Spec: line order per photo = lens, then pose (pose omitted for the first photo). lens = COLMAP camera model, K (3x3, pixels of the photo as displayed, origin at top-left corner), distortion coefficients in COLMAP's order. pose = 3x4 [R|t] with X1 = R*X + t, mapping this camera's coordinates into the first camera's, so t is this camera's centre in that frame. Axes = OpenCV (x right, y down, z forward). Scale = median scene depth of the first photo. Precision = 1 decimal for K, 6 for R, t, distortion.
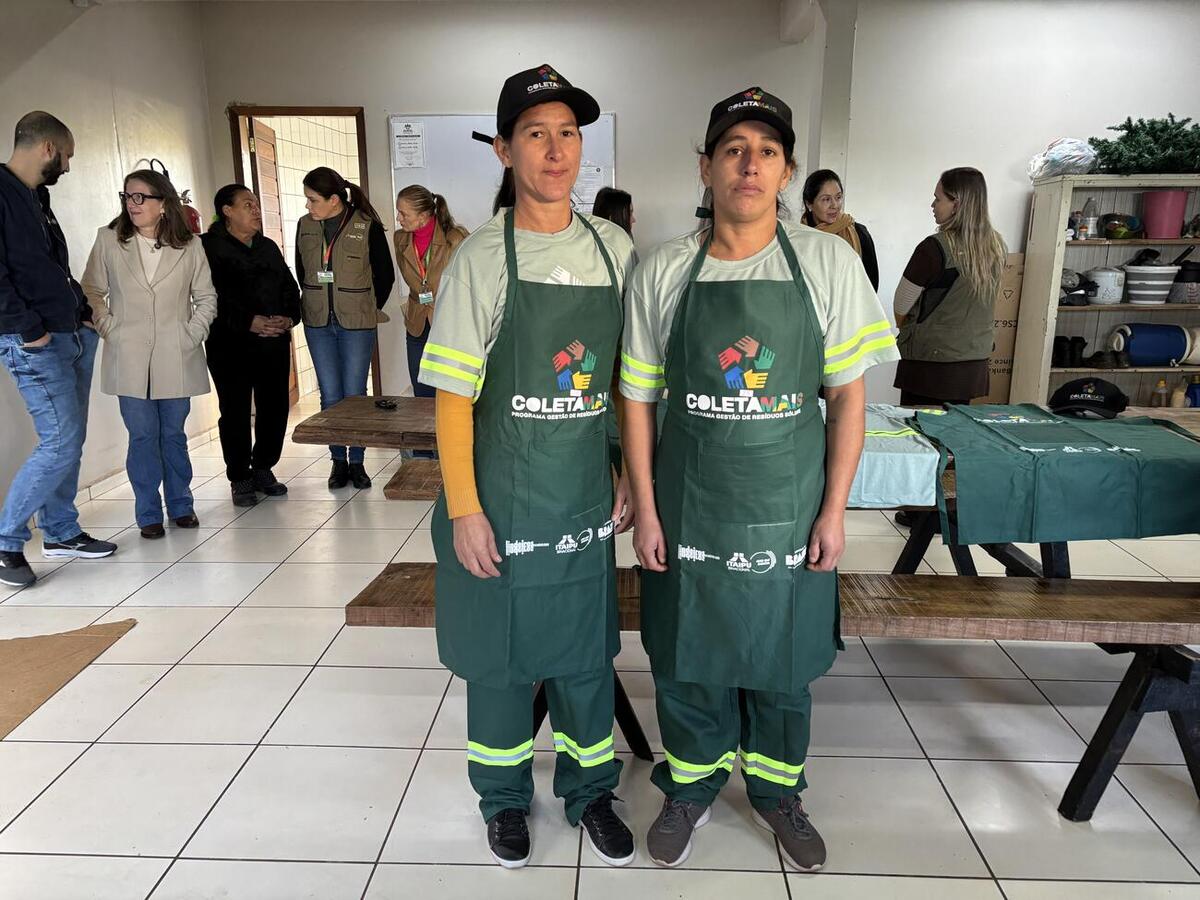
lens RADIAL K [[900.8, 0, 587.5], [0, 900.8, 453.2], [0, 0, 1]] dist [0.059346, -0.058276]
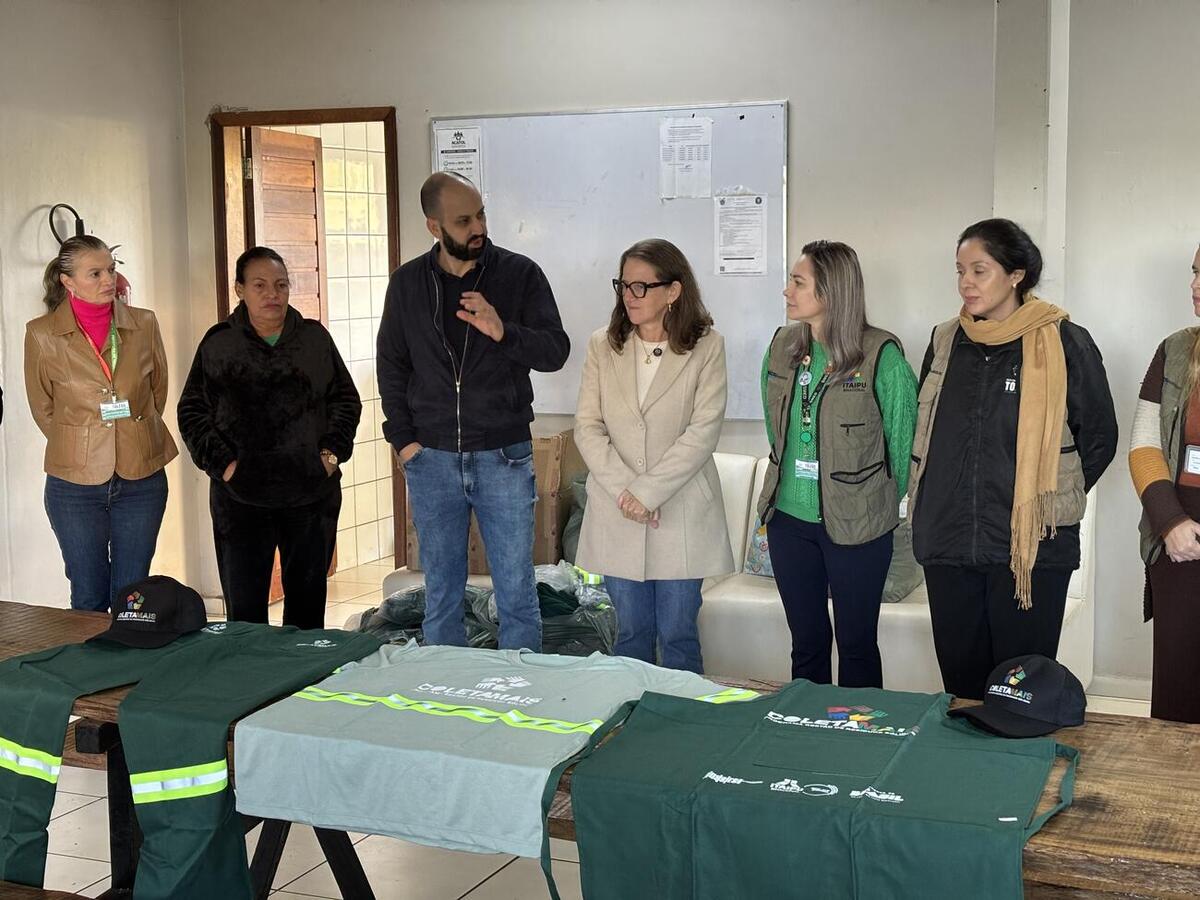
lens RADIAL K [[1787.3, 0, 602.8], [0, 1787.3, 451.8], [0, 0, 1]] dist [0.155052, 0.000000]
pose [[0.930331, 0.035812, -0.364969, 0.357249], [-0.080491, 0.990893, -0.107948, -0.034207], [0.357779, 0.129804, 0.924741, -0.040955]]
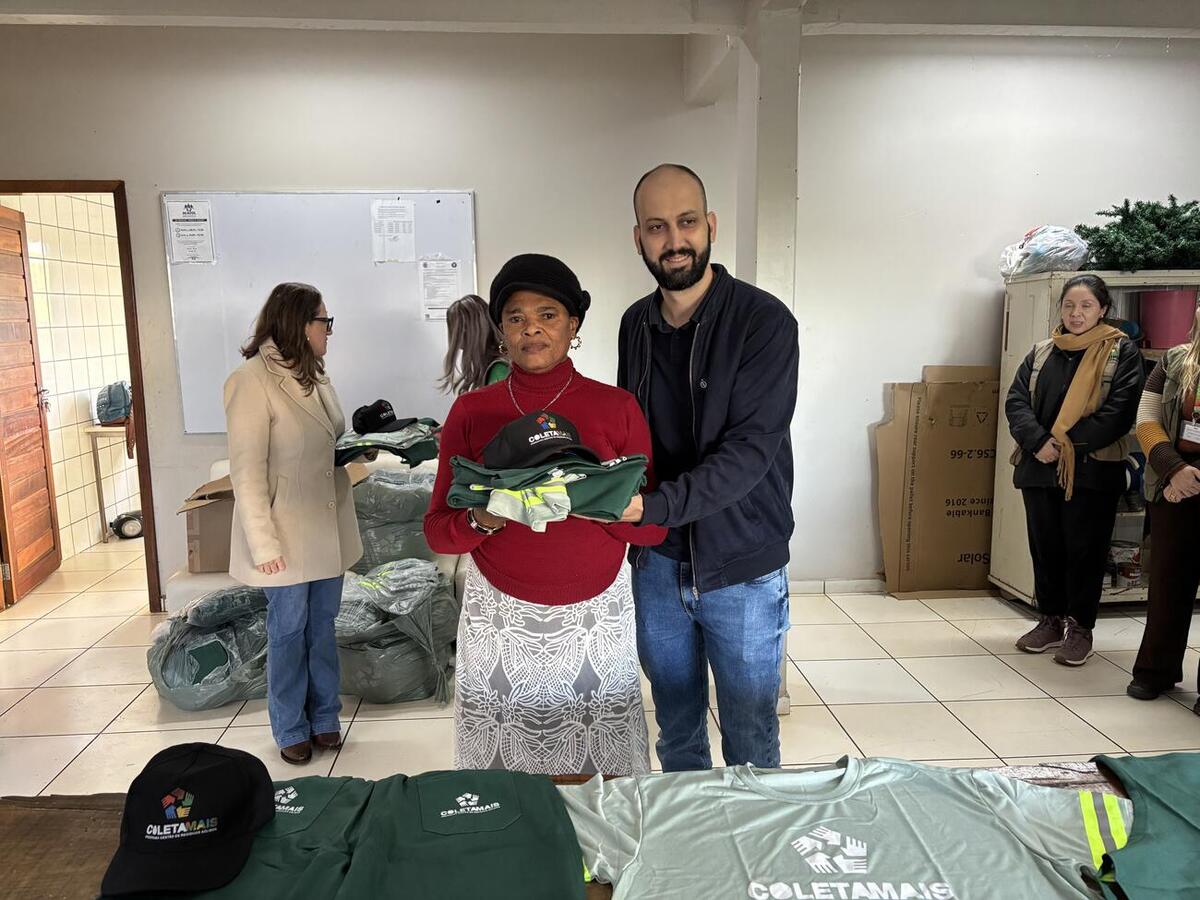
lens RADIAL K [[900.8, 0, 586.8], [0, 900.8, 446.4], [0, 0, 1]] dist [0.059346, -0.058276]
pose [[0.993946, -0.025090, 0.106966, 0.040003], [0.034885, 0.995266, -0.090709, -0.097362], [-0.104184, 0.093891, 0.990116, 0.278954]]
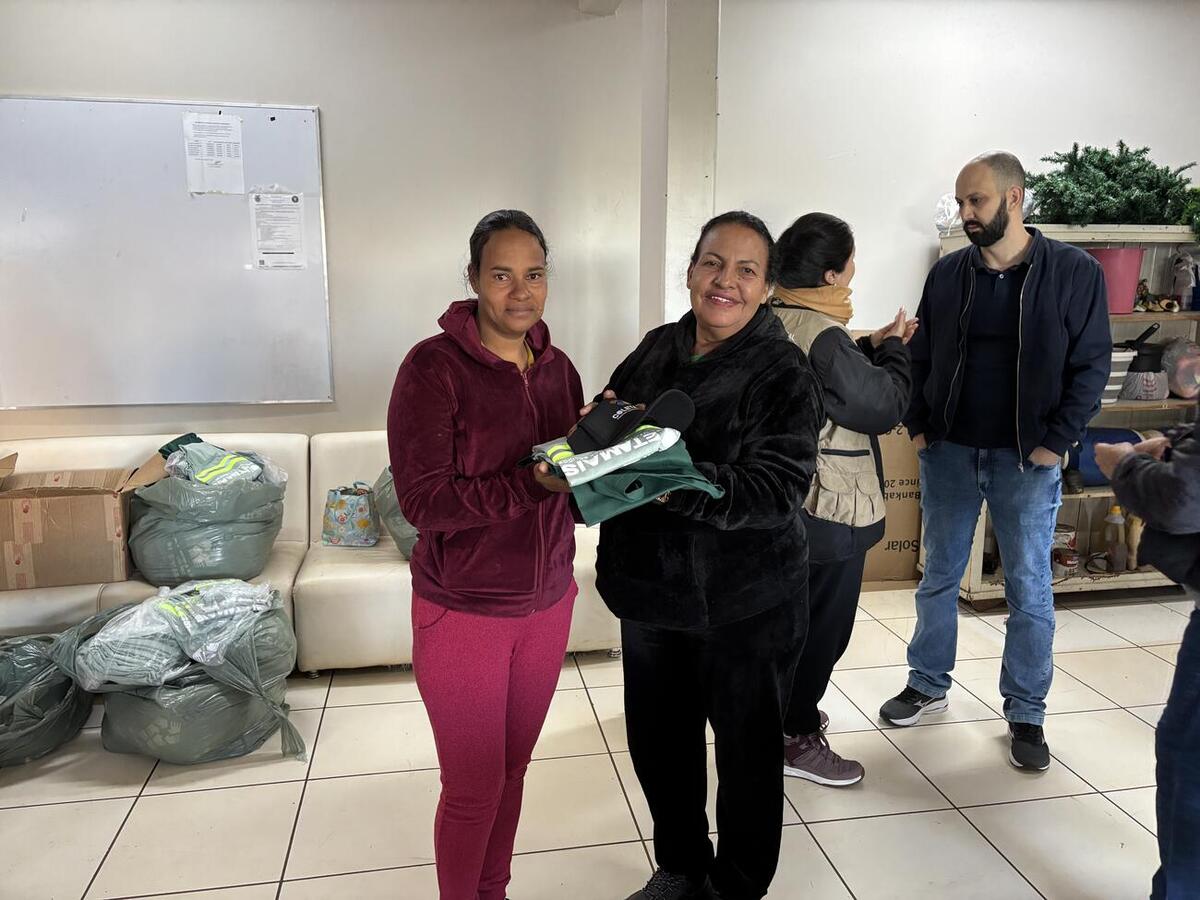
lens RADIAL K [[900.8, 0, 603.3], [0, 900.8, 435.7], [0, 0, 1]] dist [0.059346, -0.058276]
pose [[0.973892, -0.033967, 0.224455, 0.075896], [0.048110, 0.997166, -0.057844, -0.118364], [-0.221854, 0.067133, 0.972766, 0.402781]]
